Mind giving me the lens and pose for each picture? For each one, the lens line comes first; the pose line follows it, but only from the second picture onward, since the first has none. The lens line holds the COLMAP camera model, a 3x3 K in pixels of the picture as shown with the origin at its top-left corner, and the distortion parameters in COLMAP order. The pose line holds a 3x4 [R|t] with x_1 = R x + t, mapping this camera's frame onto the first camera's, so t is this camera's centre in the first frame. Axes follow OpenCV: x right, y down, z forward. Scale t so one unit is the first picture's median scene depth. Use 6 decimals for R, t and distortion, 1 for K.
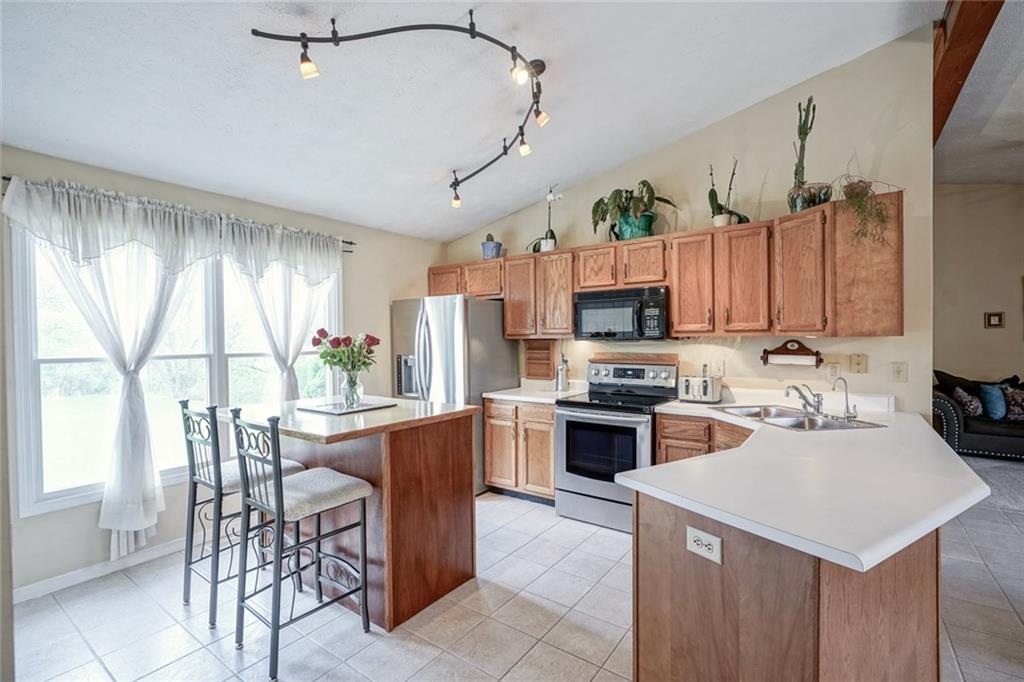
lens RADIAL K [[462.2, 0, 510.7], [0, 462.2, 345.0], [0, 0, 1]] dist [-0.003313, 0.000811]
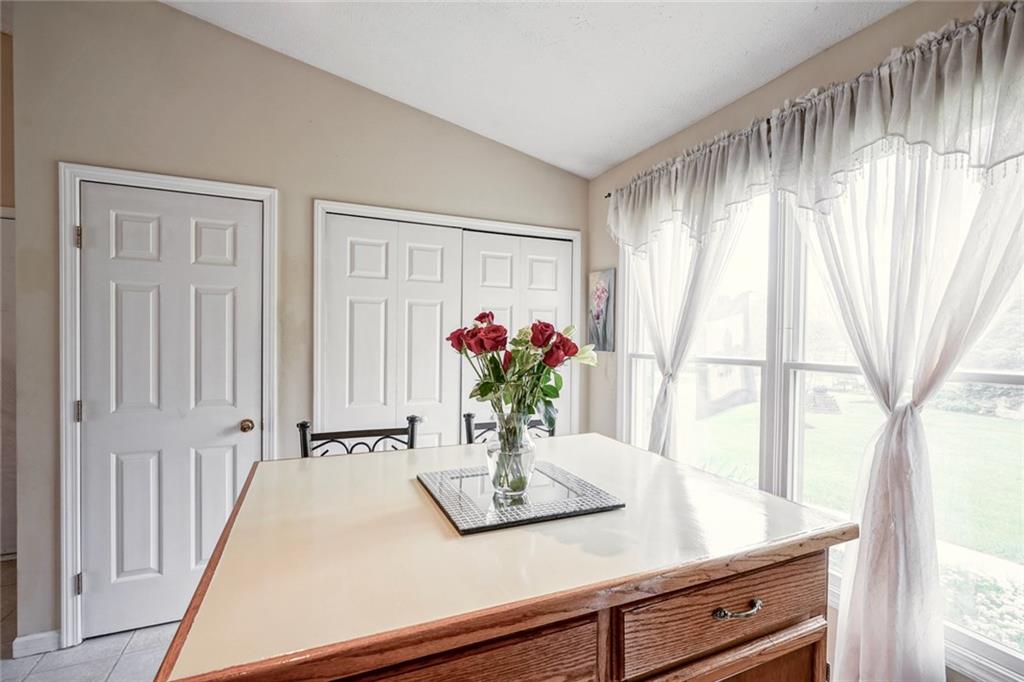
lens RADIAL K [[462.2, 0, 510.7], [0, 462.2, 345.0], [0, 0, 1]] dist [-0.003313, 0.000811]
pose [[-0.507474, 0.017531, -0.861489, 0.018341], [-0.016554, 0.999410, 0.030088, -0.010252], [0.861508, 0.029530, -0.506884, 0.845150]]
